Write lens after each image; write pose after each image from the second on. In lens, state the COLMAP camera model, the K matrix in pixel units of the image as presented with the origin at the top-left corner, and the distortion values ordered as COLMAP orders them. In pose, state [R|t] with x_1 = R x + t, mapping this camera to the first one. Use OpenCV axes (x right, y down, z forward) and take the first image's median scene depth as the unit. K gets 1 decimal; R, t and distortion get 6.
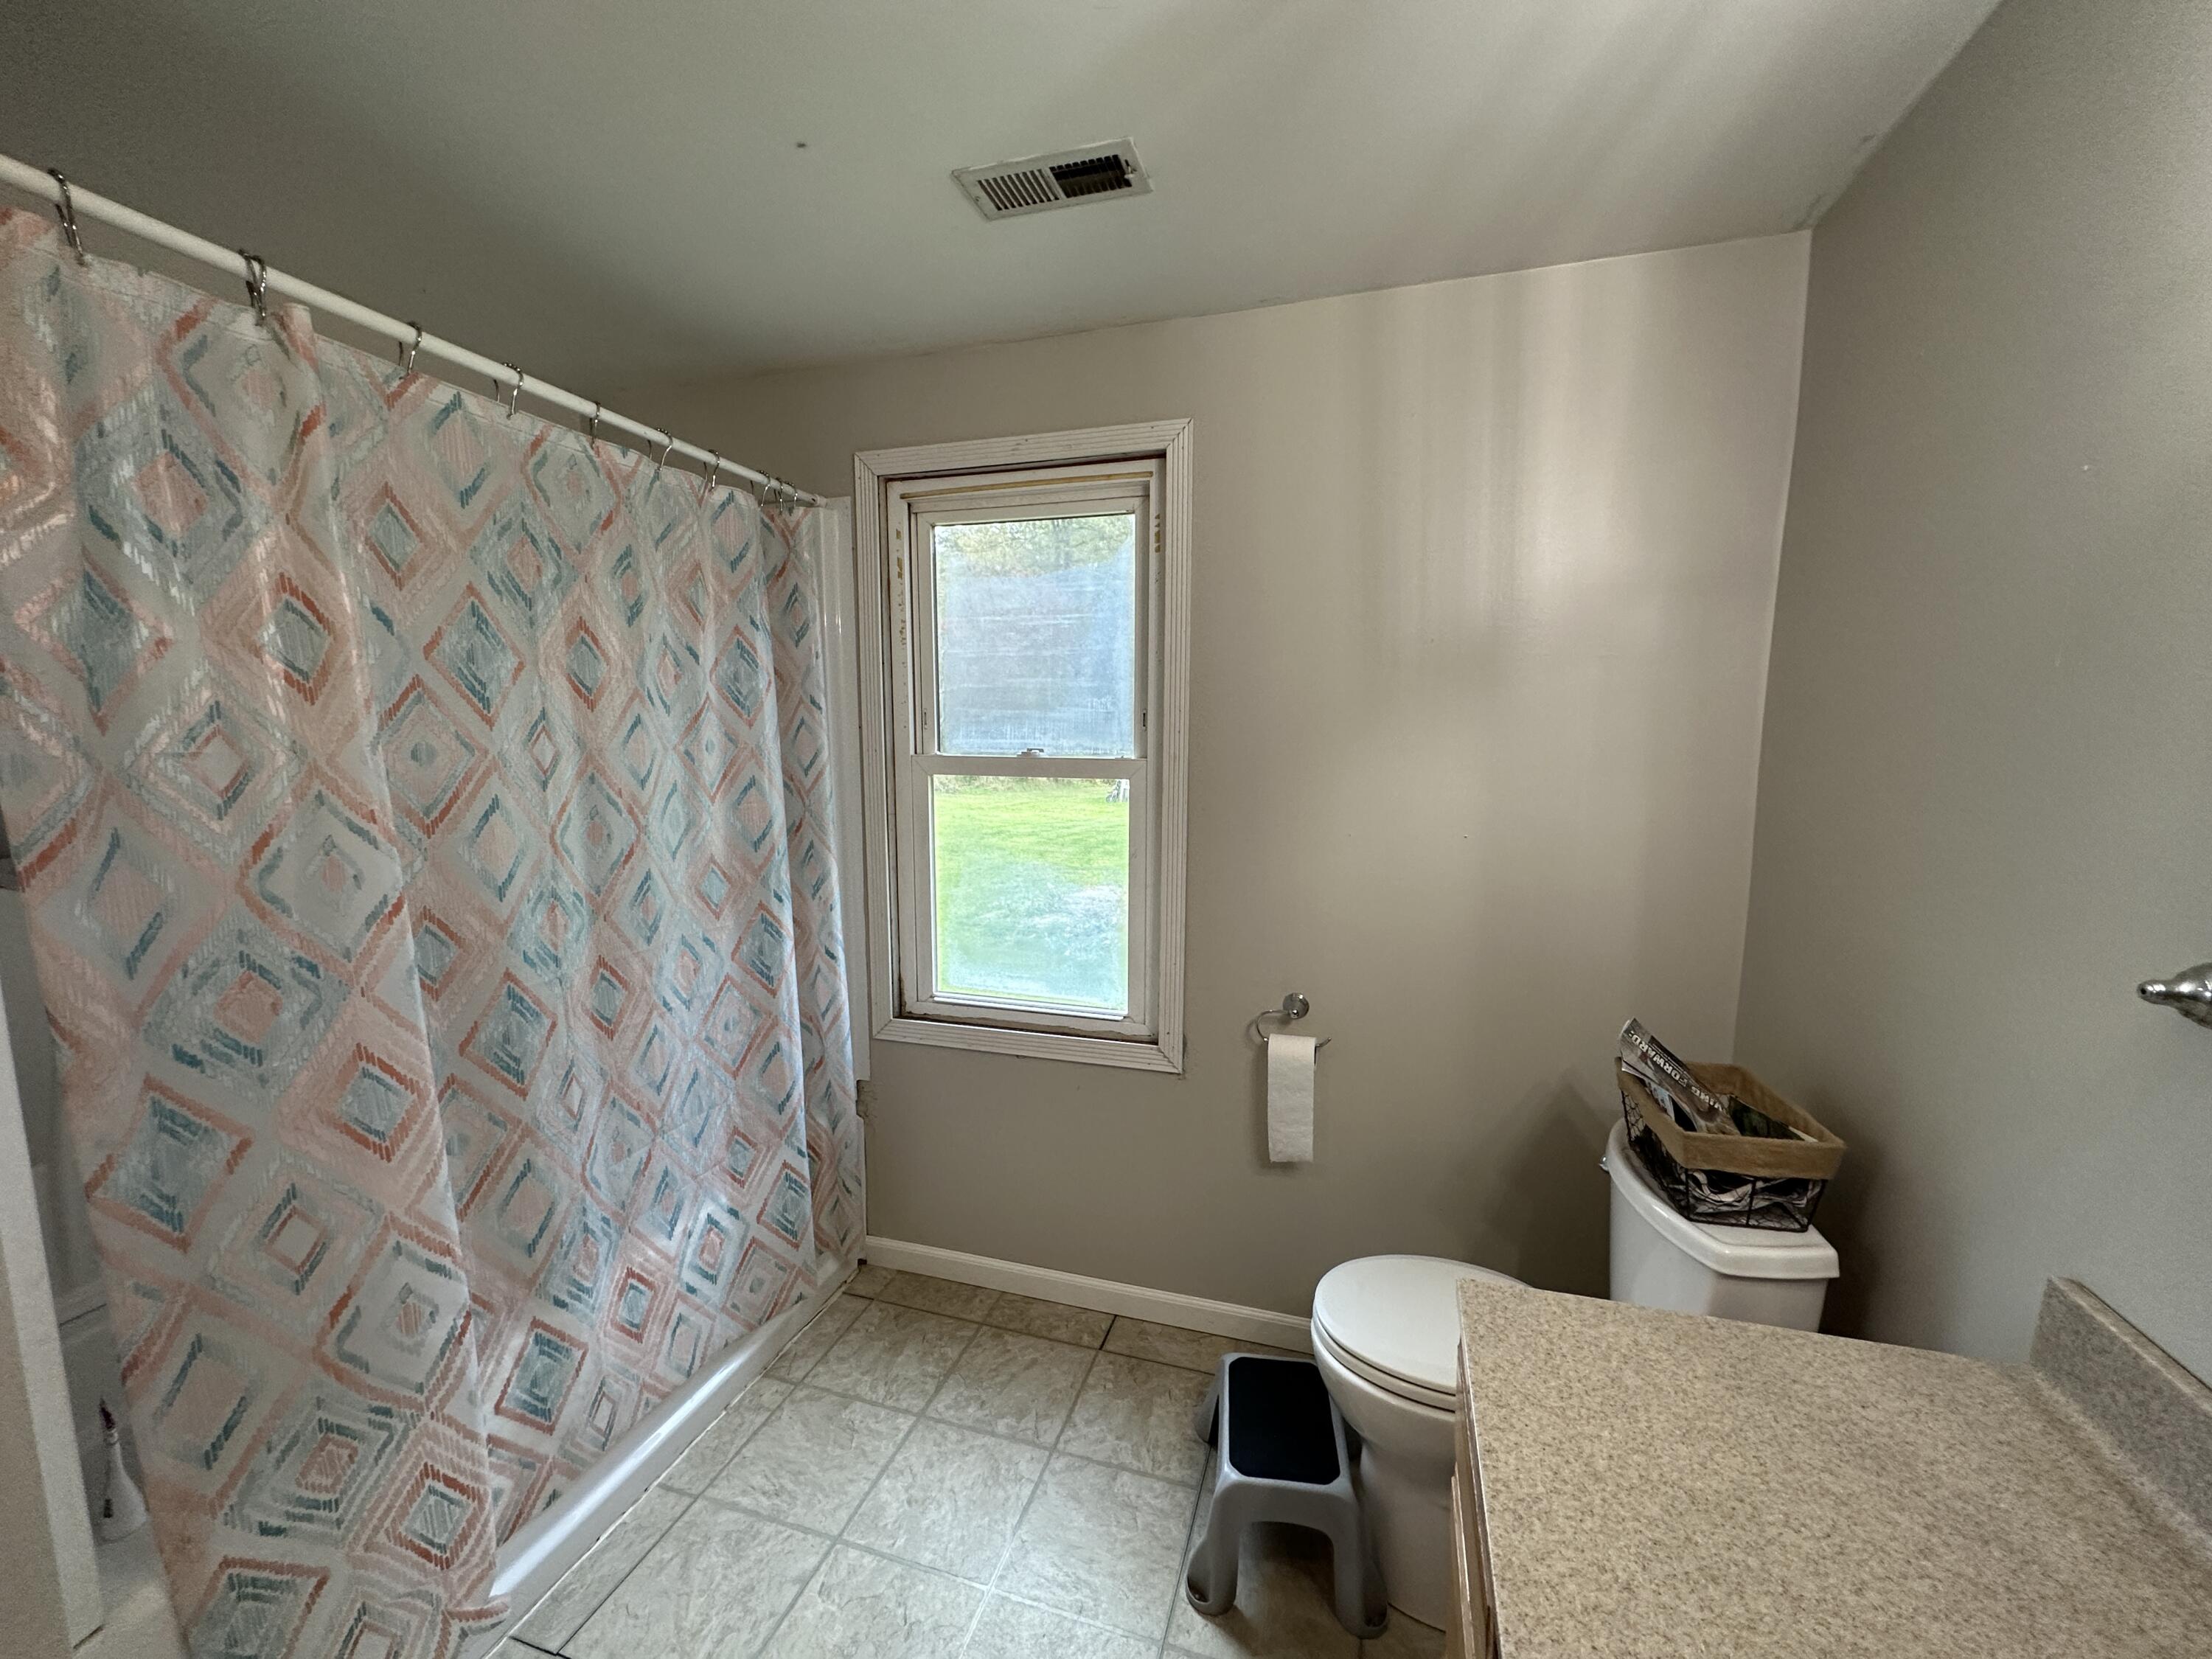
lens RADIAL K [[876.6, 0, 1108.4], [0, 876.6, 831.2], [0, 0, 1]] dist [-0.000987, -0.000146]
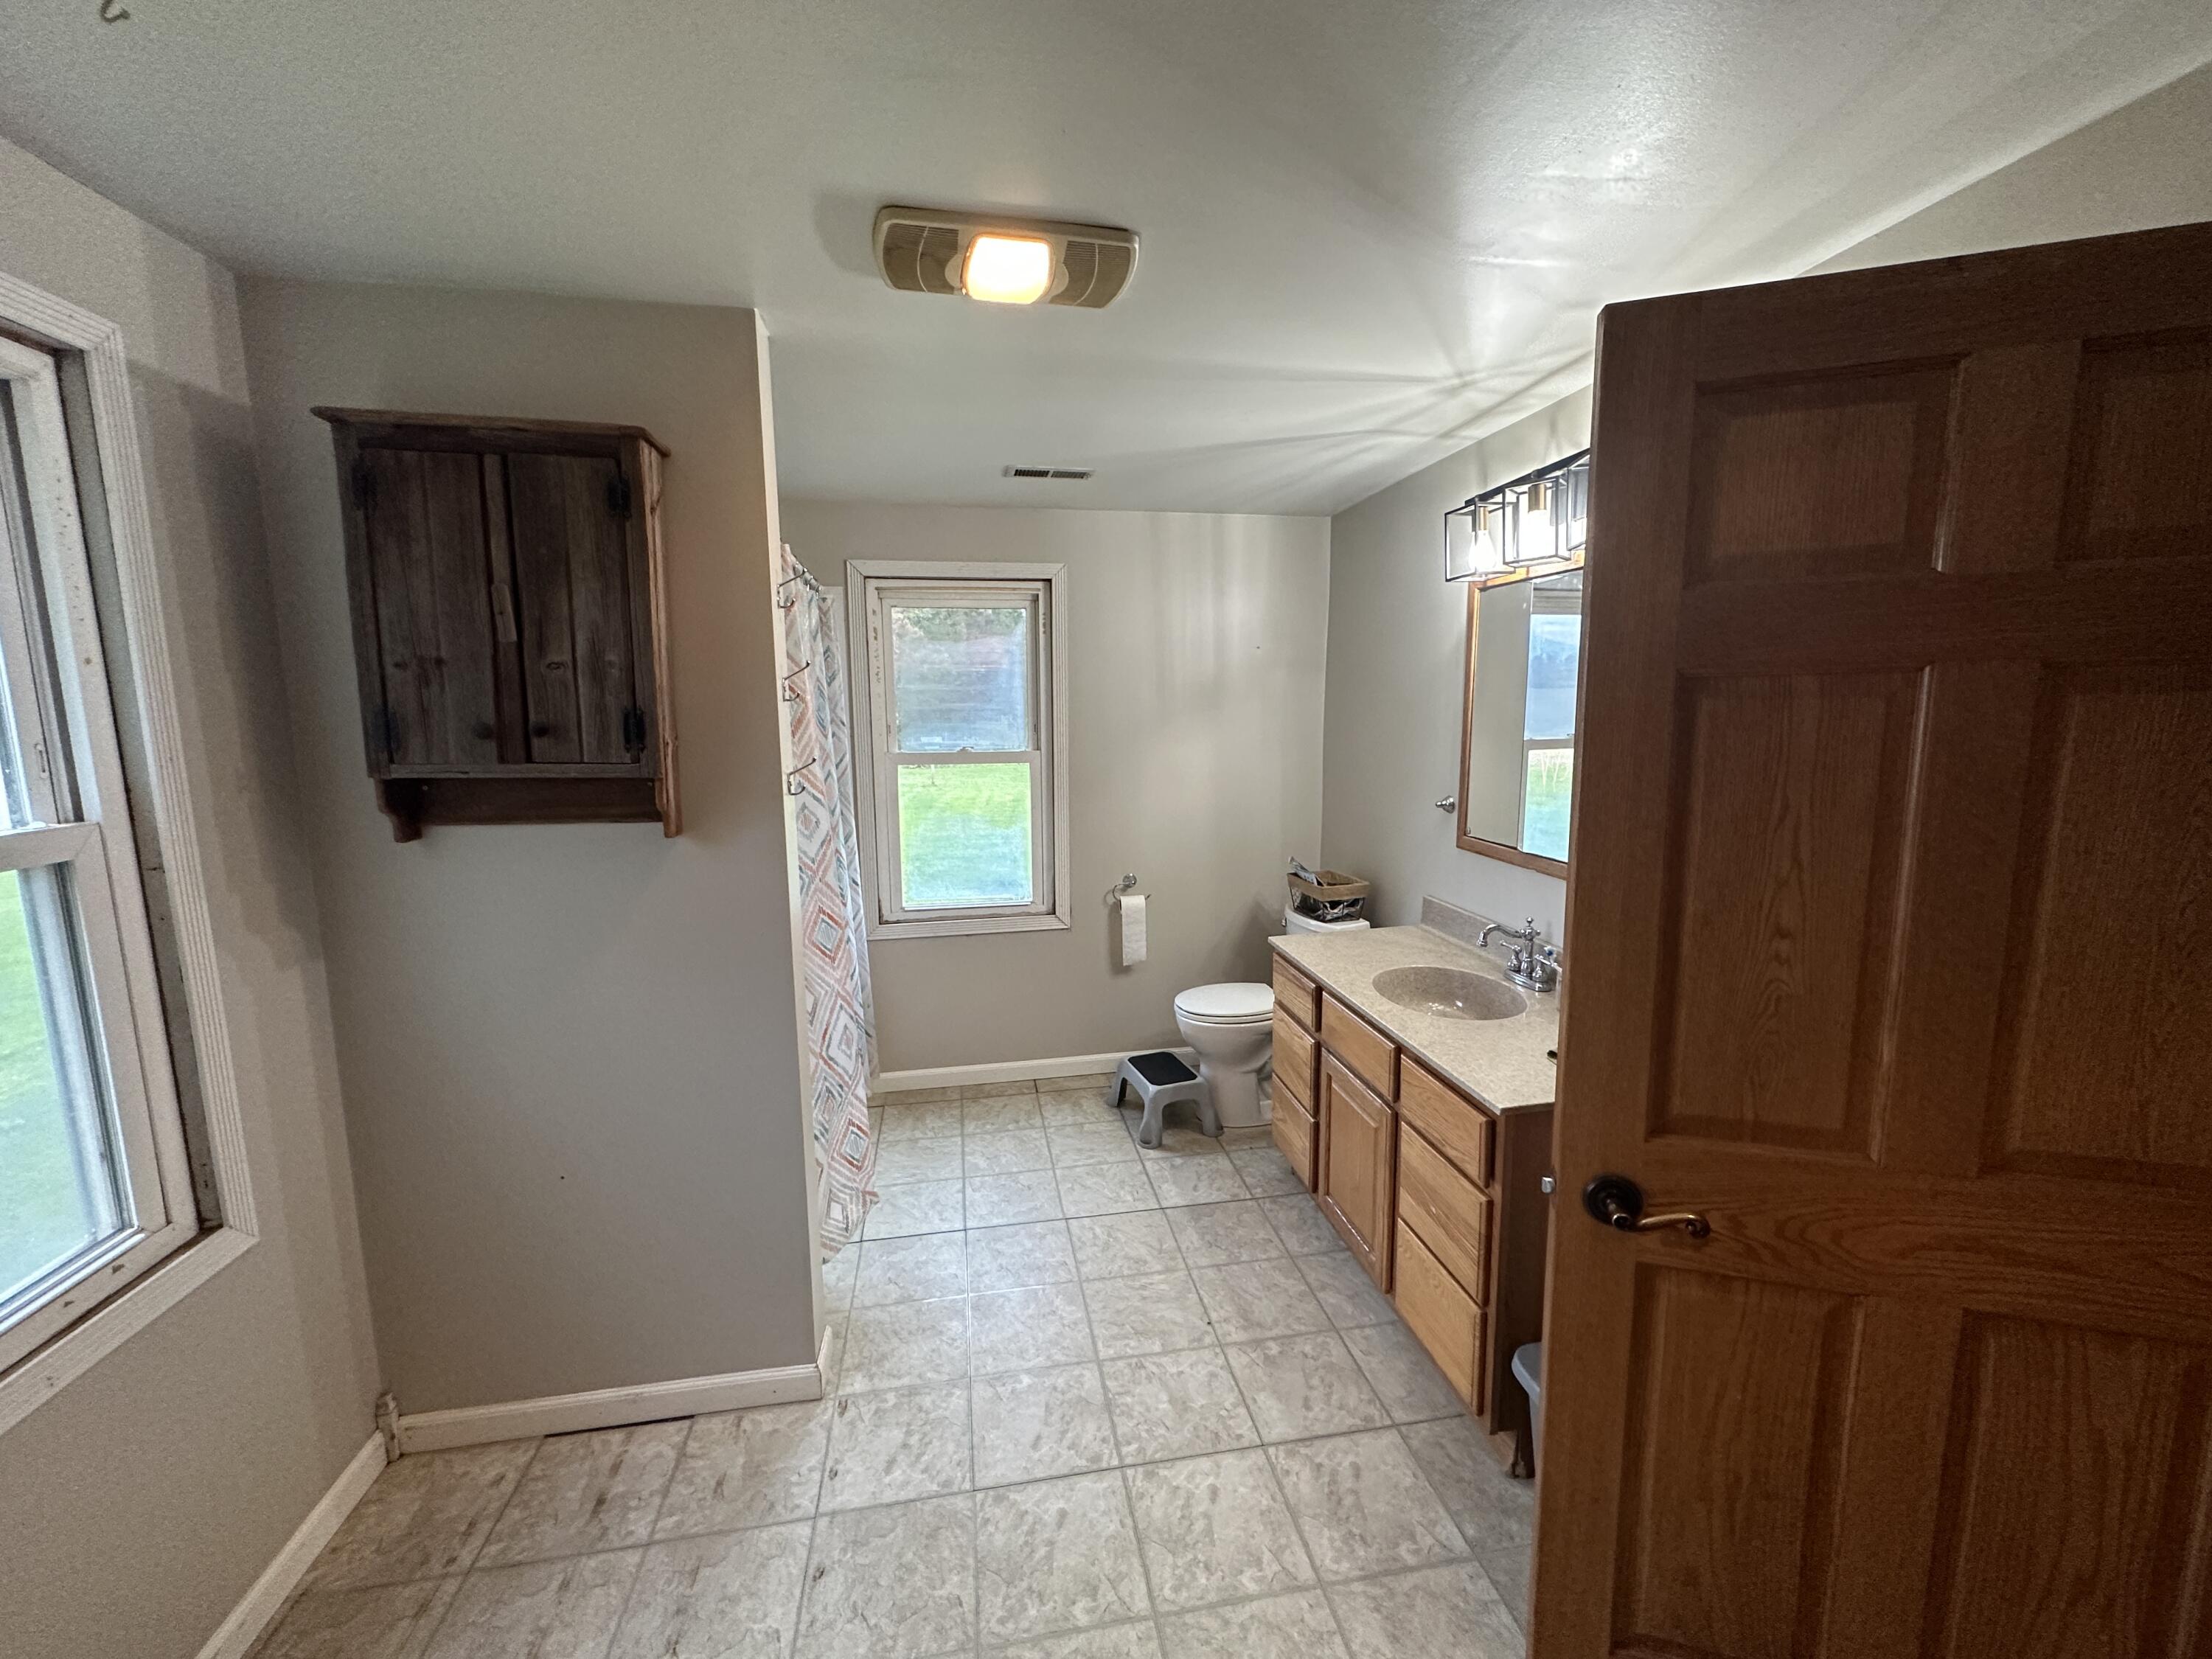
lens RADIAL K [[876.6, 0, 1108.4], [0, 876.6, 831.2], [0, 0, 1]] dist [-0.000987, -0.000146]
pose [[0.884917, -0.078476, 0.459090, -0.636187], [0.063998, 0.996841, 0.047038, 0.002897], [-0.461331, -0.012243, 0.887144, -0.598844]]
